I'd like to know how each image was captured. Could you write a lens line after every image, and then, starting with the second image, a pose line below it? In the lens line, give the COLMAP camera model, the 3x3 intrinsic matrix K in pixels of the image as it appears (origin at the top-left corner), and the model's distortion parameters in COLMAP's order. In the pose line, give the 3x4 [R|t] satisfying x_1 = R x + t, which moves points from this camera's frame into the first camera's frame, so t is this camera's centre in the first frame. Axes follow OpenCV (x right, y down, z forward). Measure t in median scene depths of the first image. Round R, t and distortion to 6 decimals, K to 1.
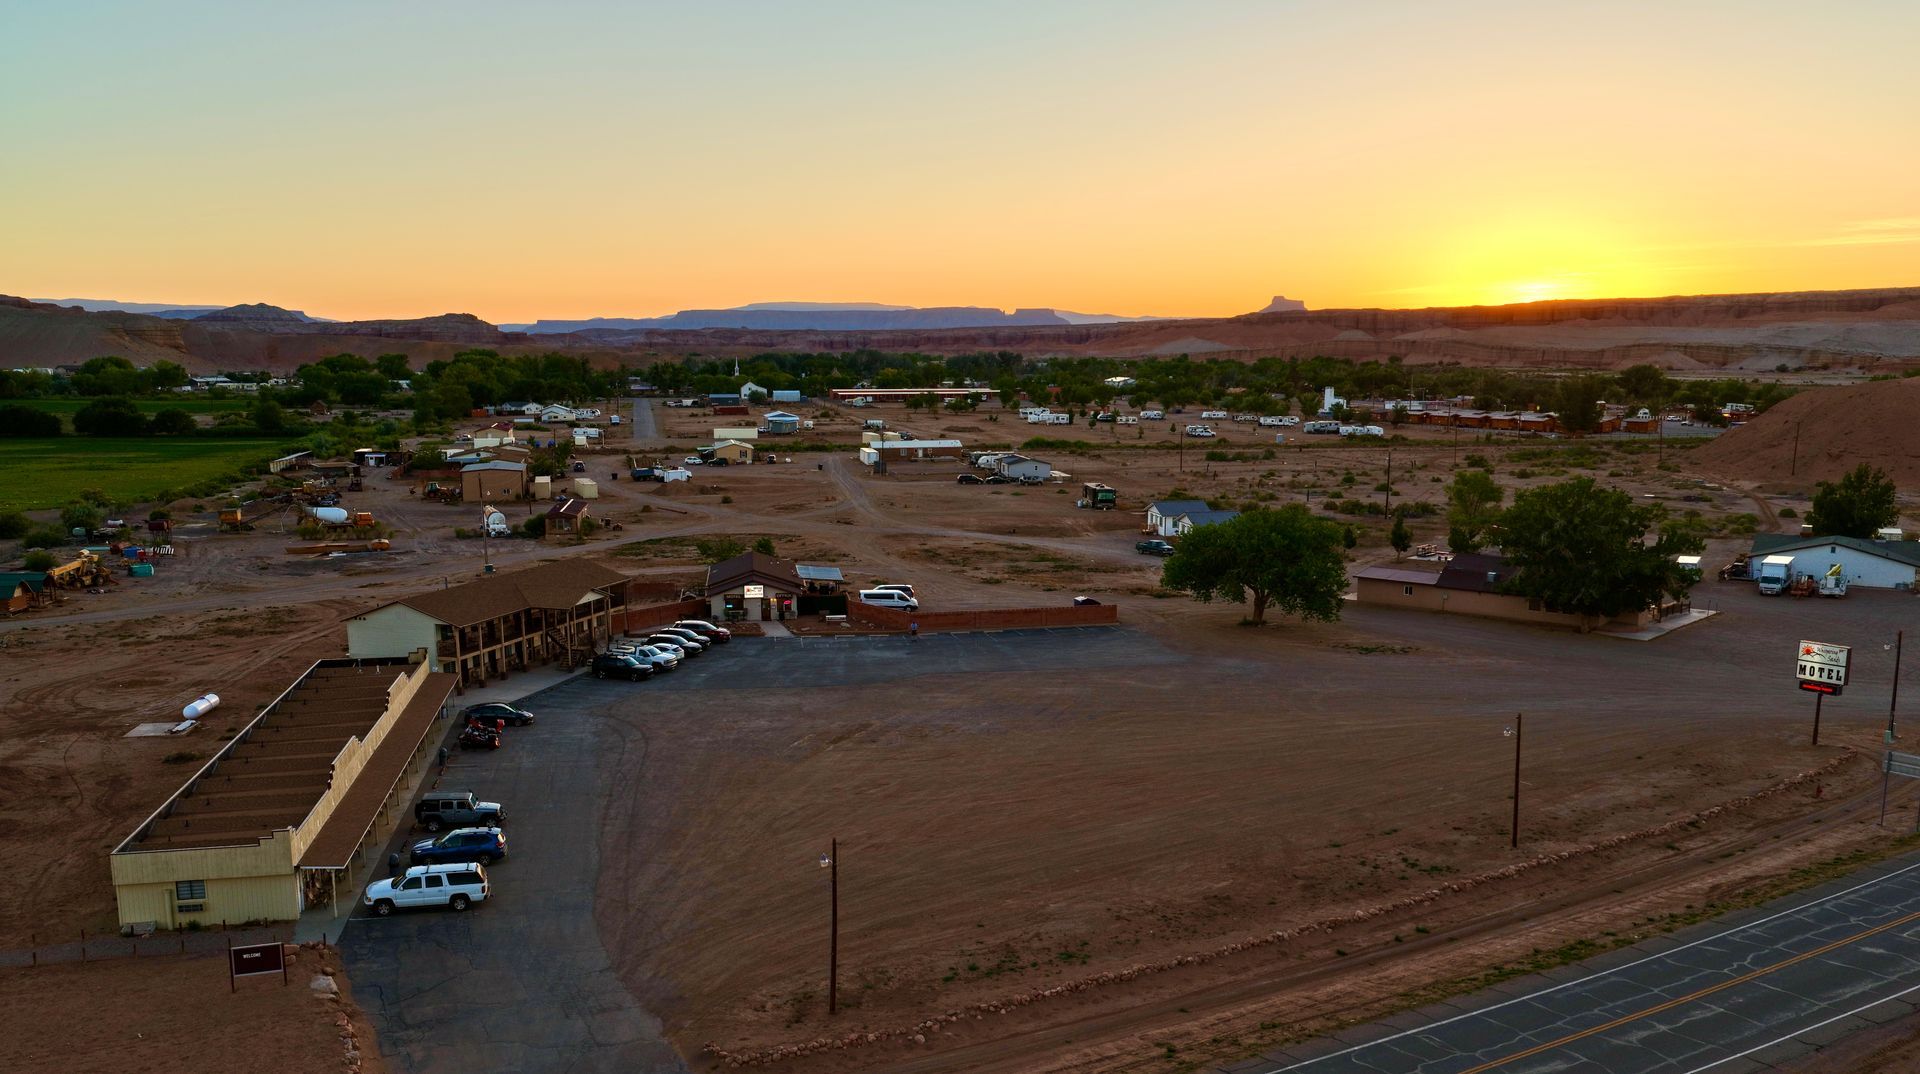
lens RADIAL K [[1800.7, 0, 960.0], [0, 1800.7, 537.0], [0, 0, 1]] dist [0.089283, -0.001502]
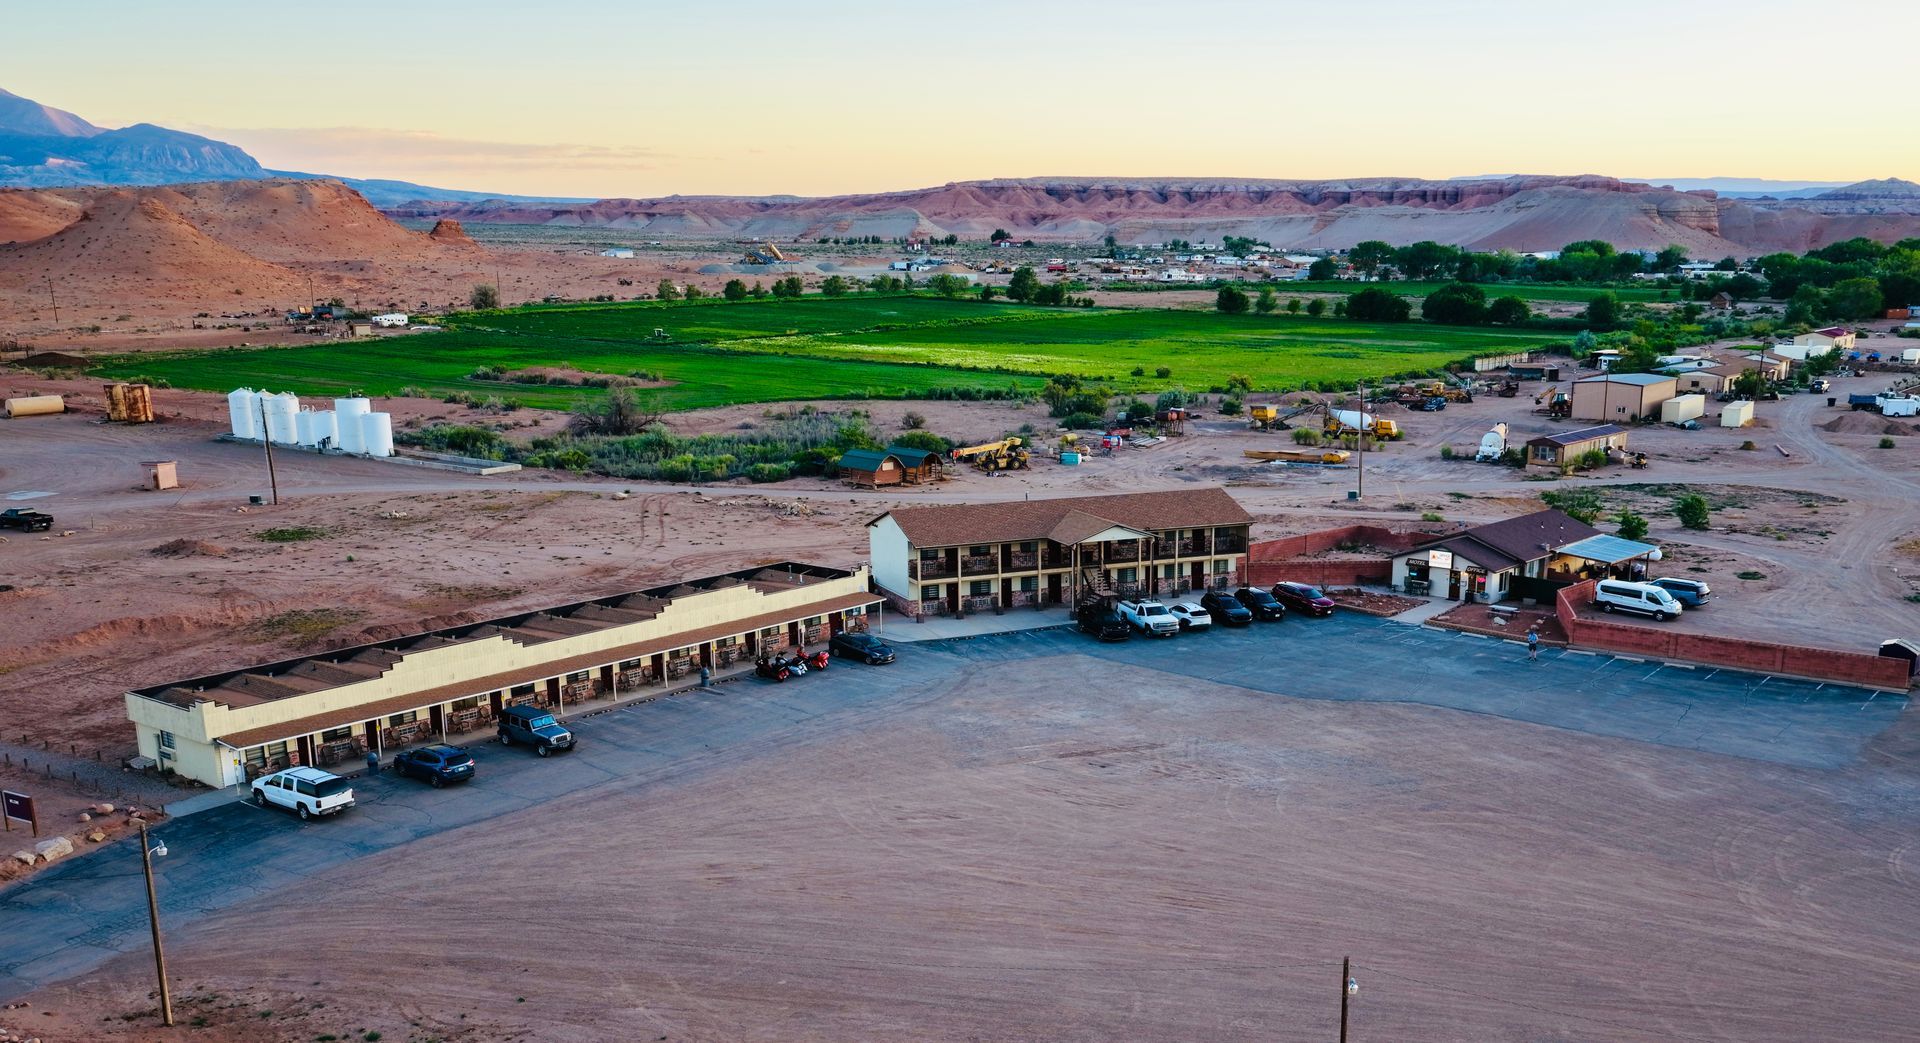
lens RADIAL K [[1999.1, 0, 960.0], [0, 1999.1, 521.5], [0, 0, 1]] dist [-0.006652, 0.004173]
pose [[0.644156, 0.119715, -0.755467, 0.377118], [-0.087455, 0.992726, 0.082742, -0.036352], [0.759878, 0.012771, 0.649941, 0.293593]]
